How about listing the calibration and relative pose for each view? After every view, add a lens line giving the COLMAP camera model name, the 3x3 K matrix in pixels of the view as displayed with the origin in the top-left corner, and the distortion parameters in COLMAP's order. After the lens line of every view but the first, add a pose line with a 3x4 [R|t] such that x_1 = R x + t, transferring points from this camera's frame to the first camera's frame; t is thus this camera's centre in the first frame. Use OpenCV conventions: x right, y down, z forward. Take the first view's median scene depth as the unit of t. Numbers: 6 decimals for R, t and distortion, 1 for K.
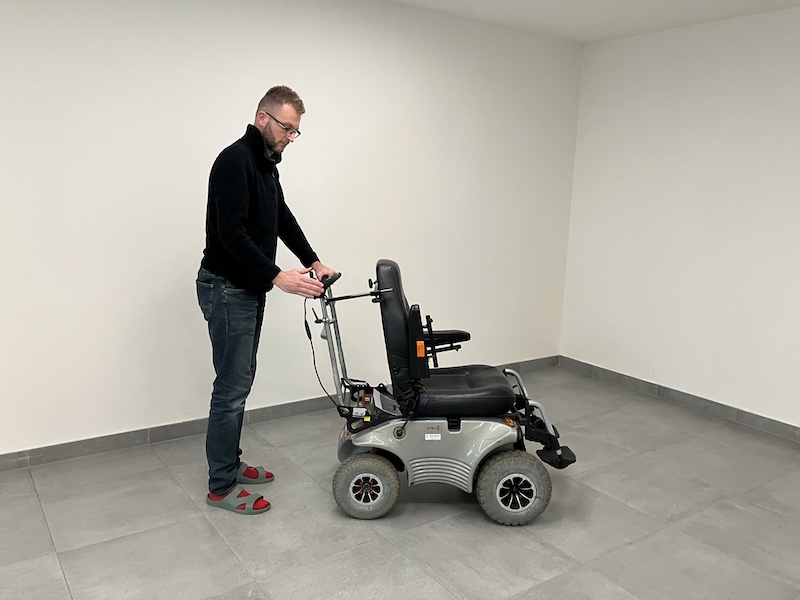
lens RADIAL K [[642.6, 0, 400.0], [0, 642.6, 300.0], [0, 0, 1]] dist [0.001674, 0.005673]
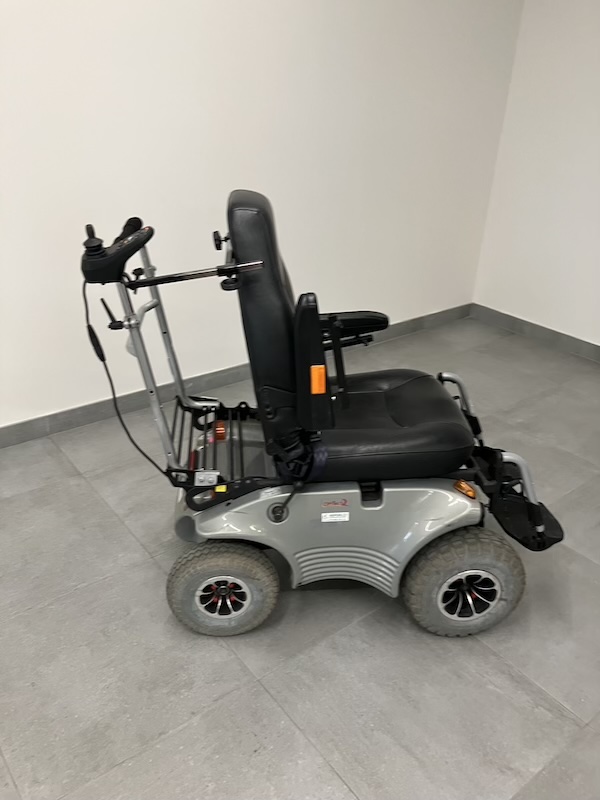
lens RADIAL K [[642.6, 0, 300.0], [0, 642.6, 400.0], [0, 0, 1]] dist [0.001674, 0.005673]
pose [[0.997806, -0.024006, 0.061708, -0.014247], [0.004669, 0.955154, 0.296074, -0.060265], [-0.066048, -0.295136, 0.953170, 0.475881]]
